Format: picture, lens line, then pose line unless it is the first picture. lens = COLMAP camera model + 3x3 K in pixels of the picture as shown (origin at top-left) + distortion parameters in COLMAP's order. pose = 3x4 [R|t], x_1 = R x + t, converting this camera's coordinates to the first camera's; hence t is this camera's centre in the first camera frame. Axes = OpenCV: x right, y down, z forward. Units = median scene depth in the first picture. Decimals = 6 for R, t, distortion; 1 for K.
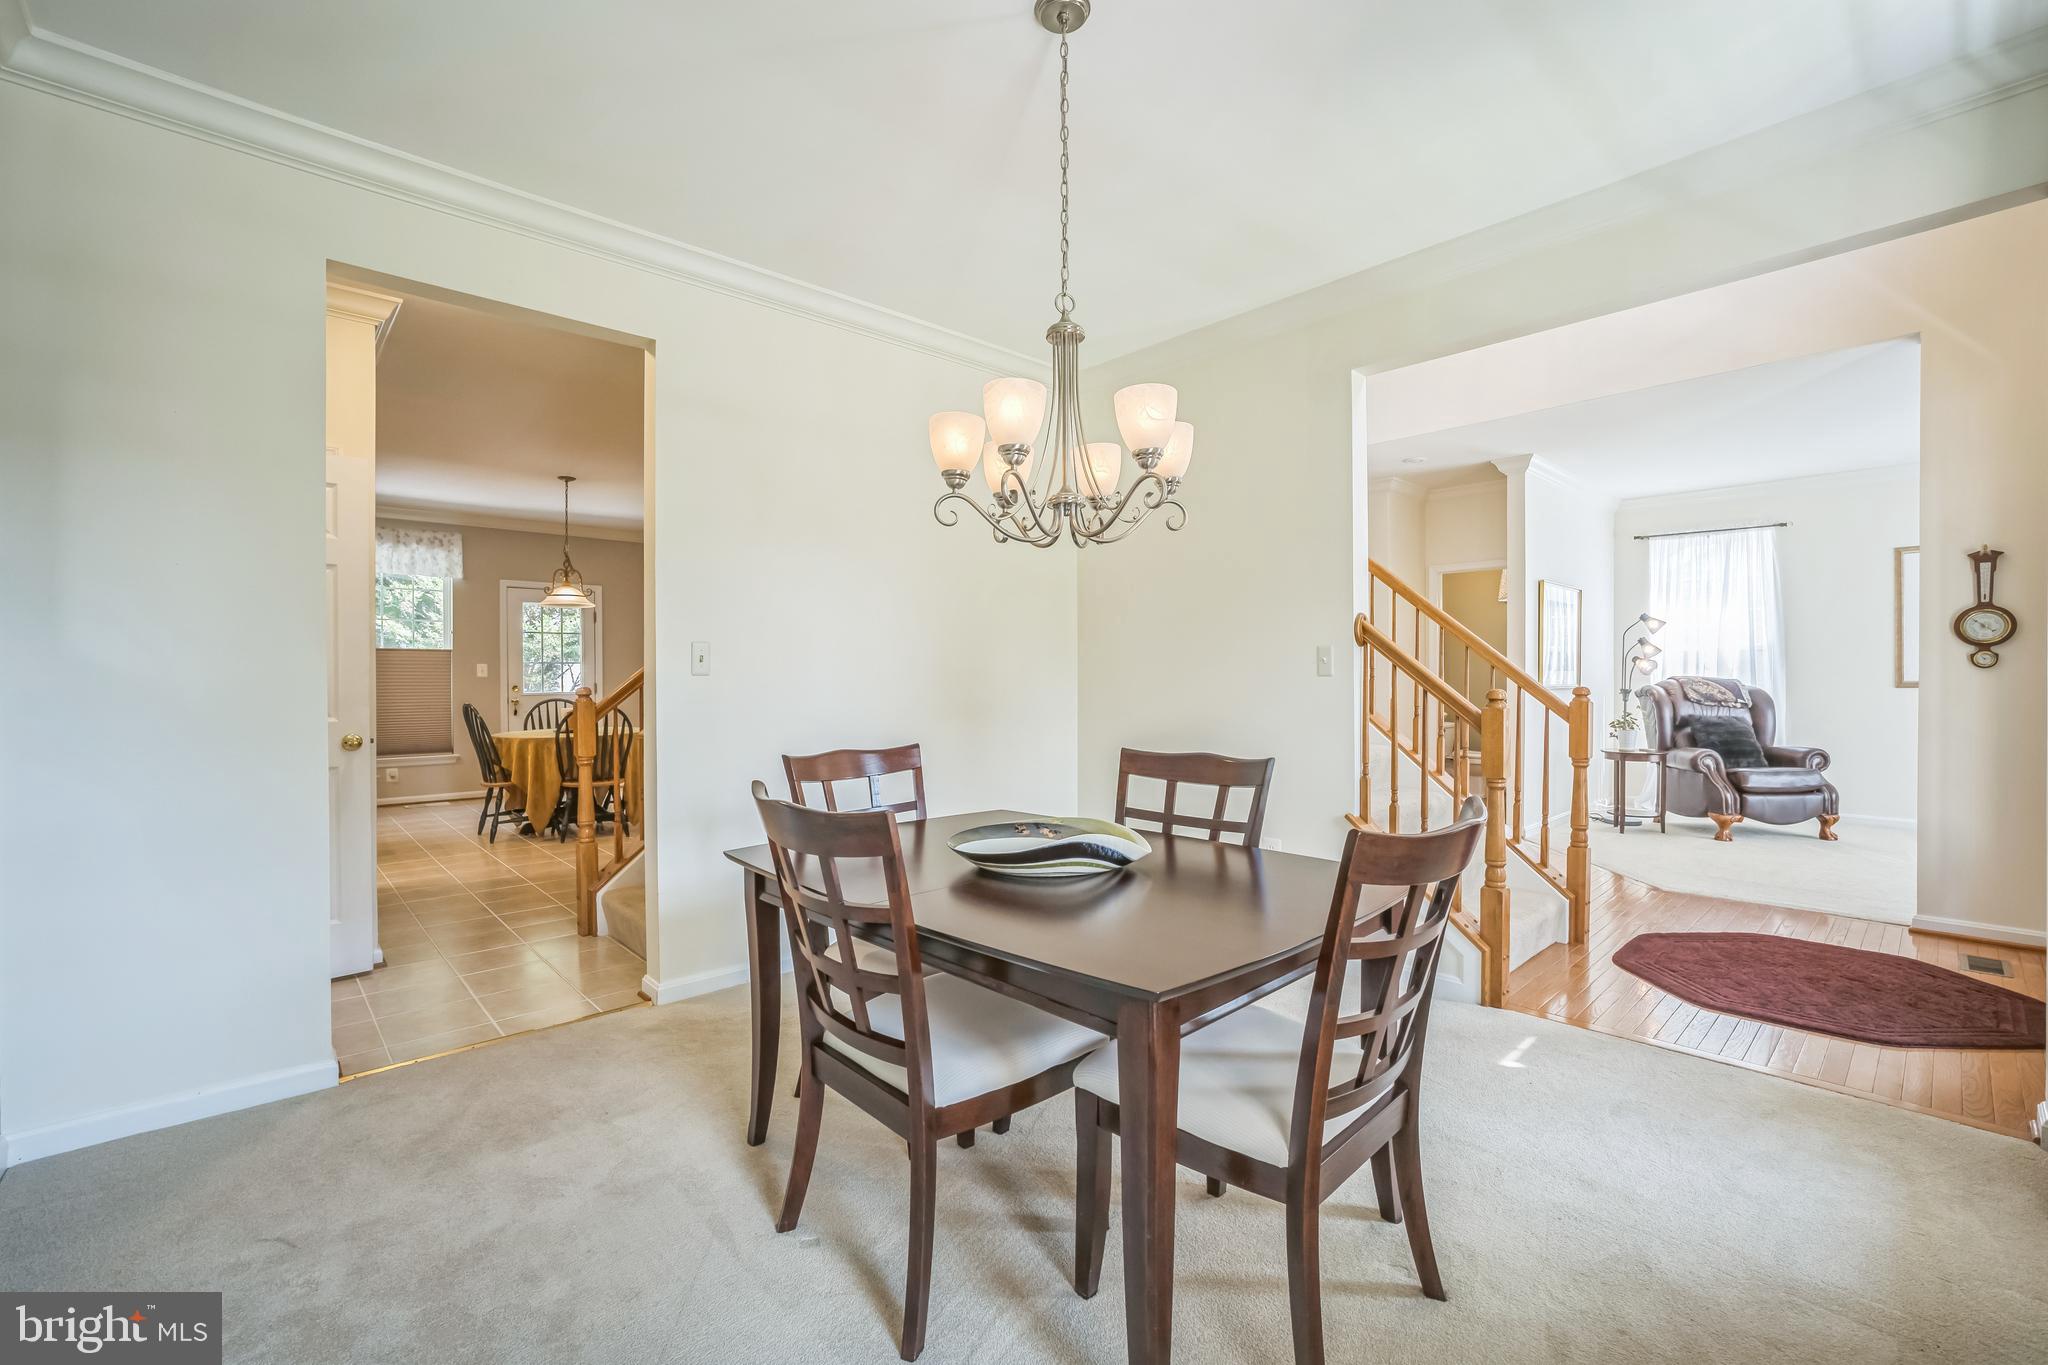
lens RADIAL K [[878.3, 0, 1021.9], [0, 878.3, 674.8], [0, 0, 1]] dist [-0.042480, 0.019757]
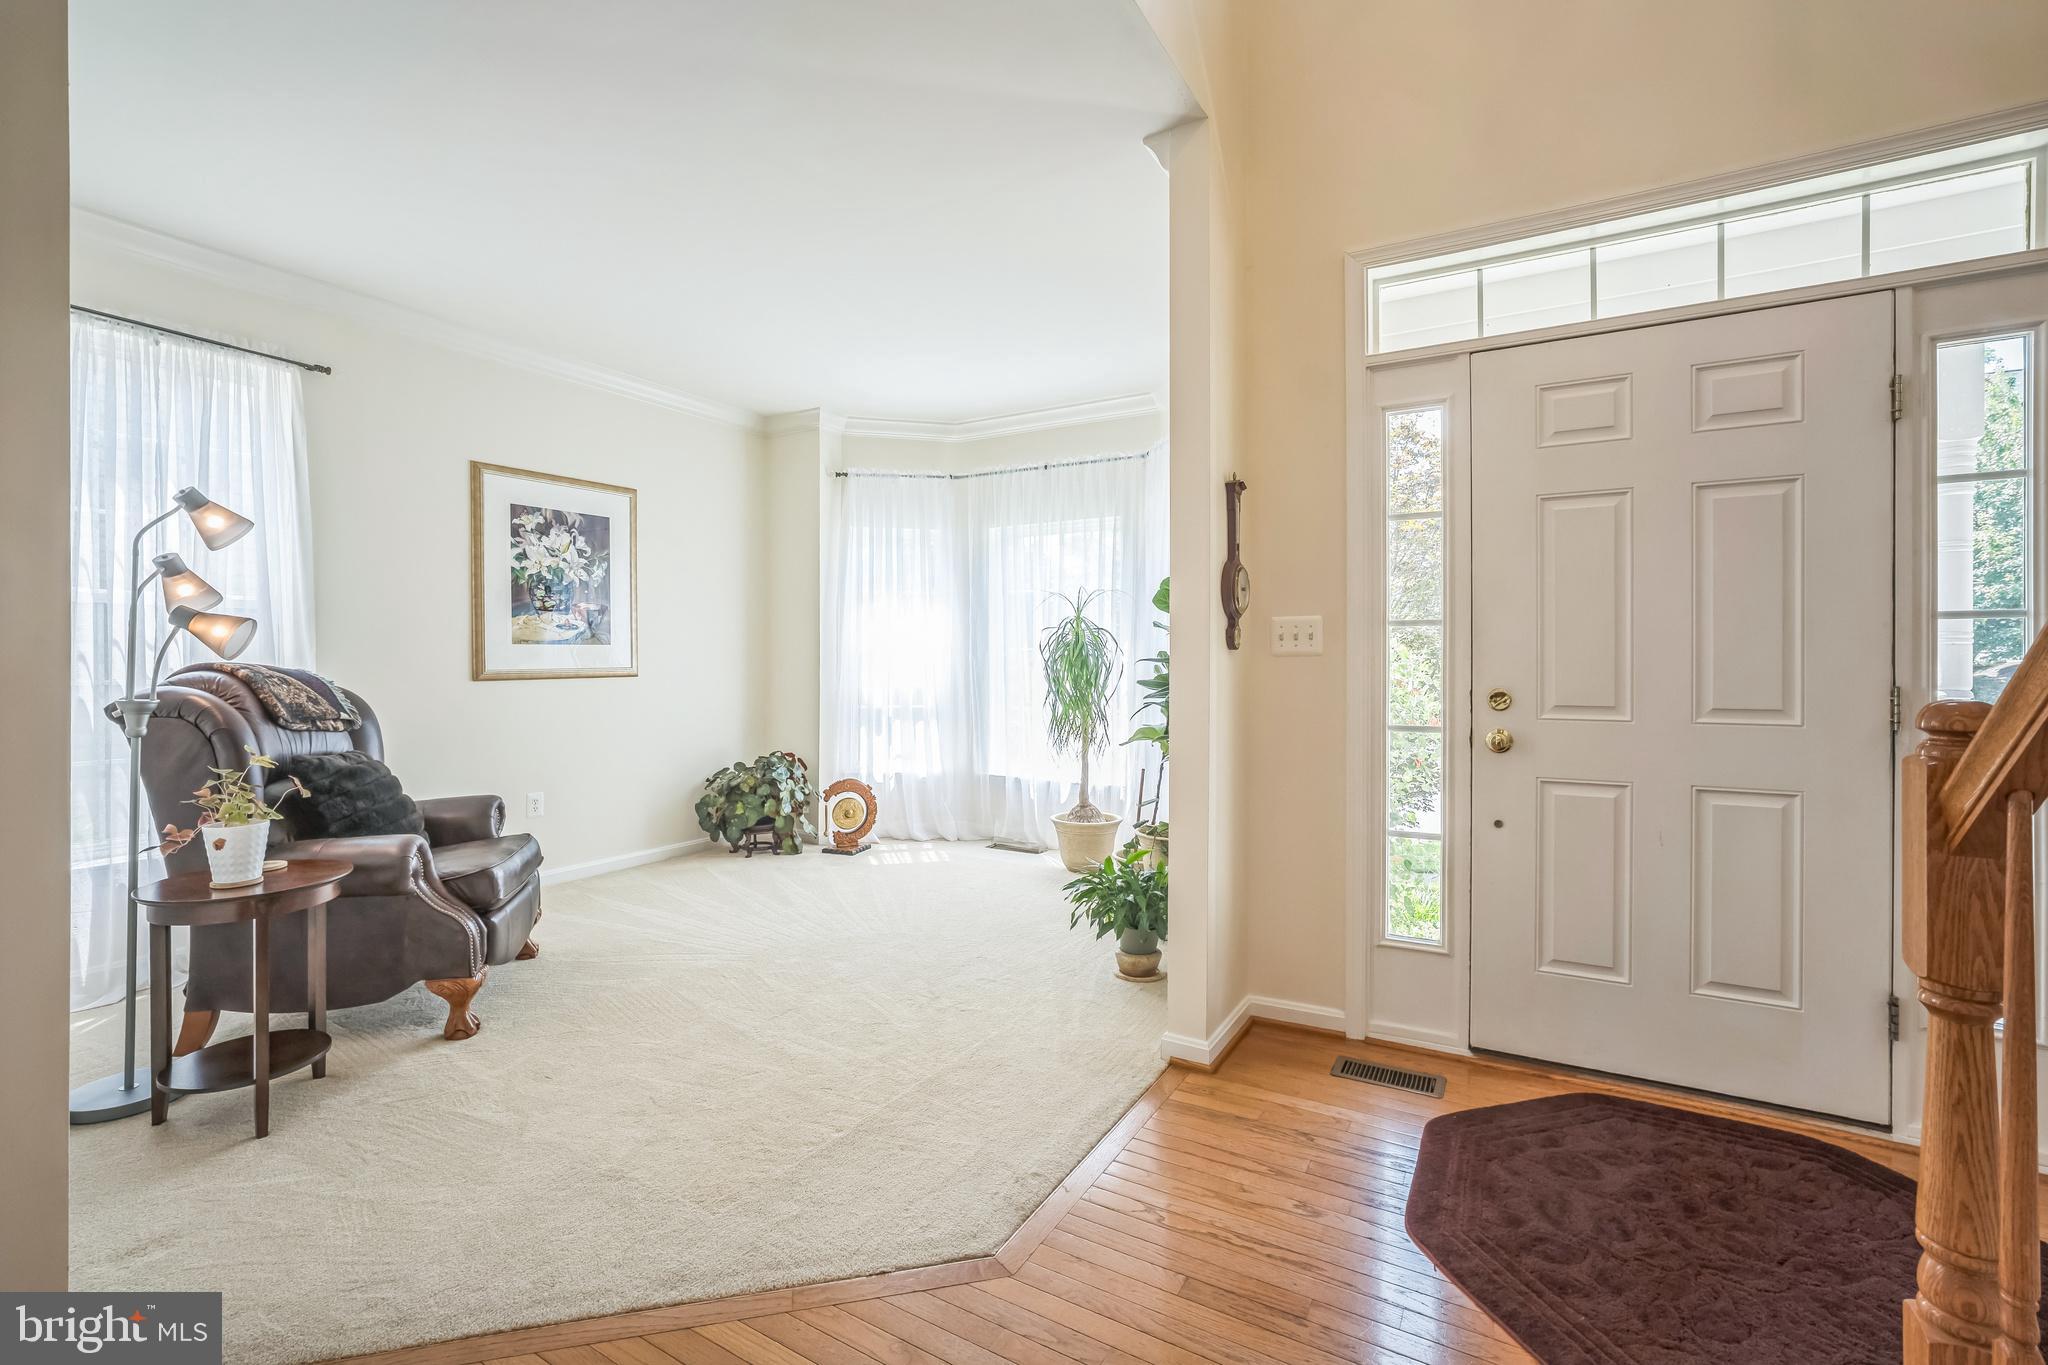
lens RADIAL K [[880.2, 0, 1024.3], [0, 880.2, 662.5], [0, 0, 1]] dist [-0.003368, 0.000398]
pose [[-0.283286, 0.003085, 0.959030, 0.271194], [0.002752, 0.999993, -0.002404, 0.003417], [-0.959031, 0.001958, -0.283293, 0.774517]]
